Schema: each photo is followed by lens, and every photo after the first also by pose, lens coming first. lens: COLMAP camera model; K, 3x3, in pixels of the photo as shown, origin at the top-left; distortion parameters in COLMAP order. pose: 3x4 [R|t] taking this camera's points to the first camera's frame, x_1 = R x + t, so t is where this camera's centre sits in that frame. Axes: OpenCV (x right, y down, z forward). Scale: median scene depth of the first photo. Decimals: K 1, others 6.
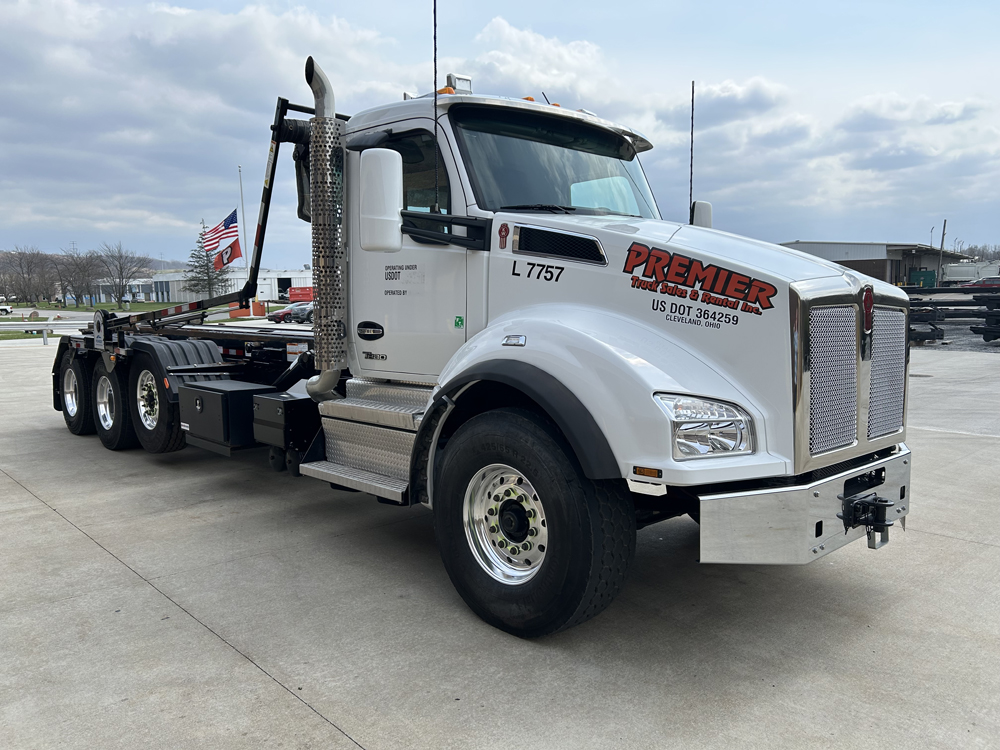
lens RADIAL K [[742.2, 0, 499.7], [0, 742.2, 375.6], [0, 0, 1]] dist [0.033508, -0.034218]
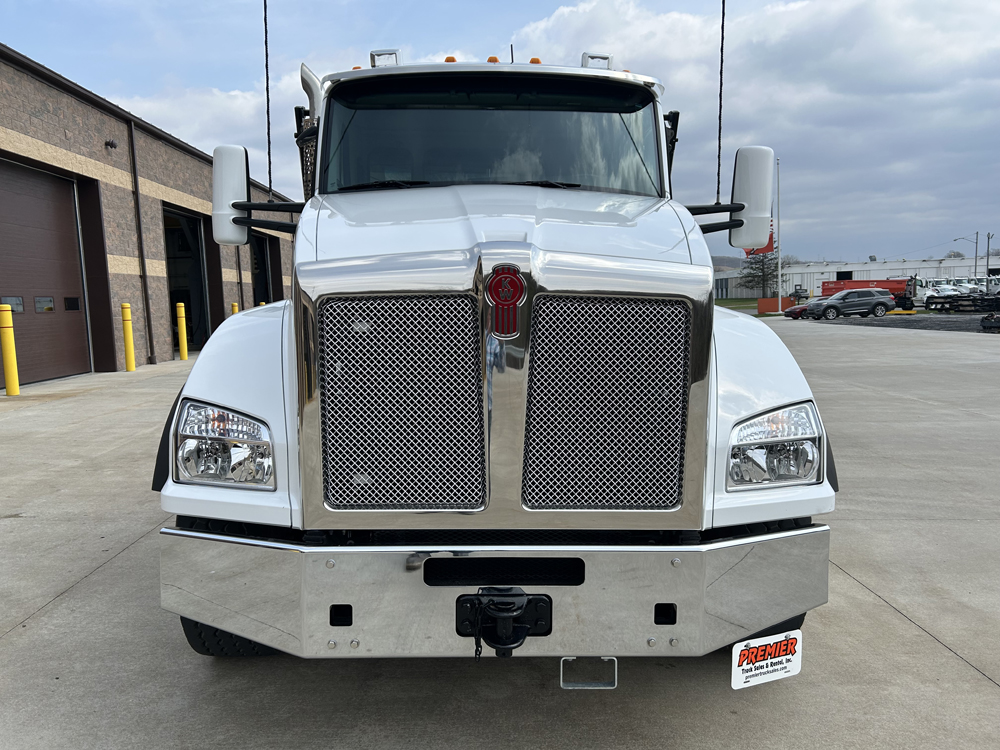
lens RADIAL K [[742.2, 0, 498.3], [0, 742.2, 375.7], [0, 0, 1]] dist [0.033508, -0.034218]
pose [[0.749152, 0.063147, -0.659381, 0.886549], [-0.059209, 0.997845, 0.028291, -0.041221], [0.659747, 0.017847, 0.751276, 0.517469]]
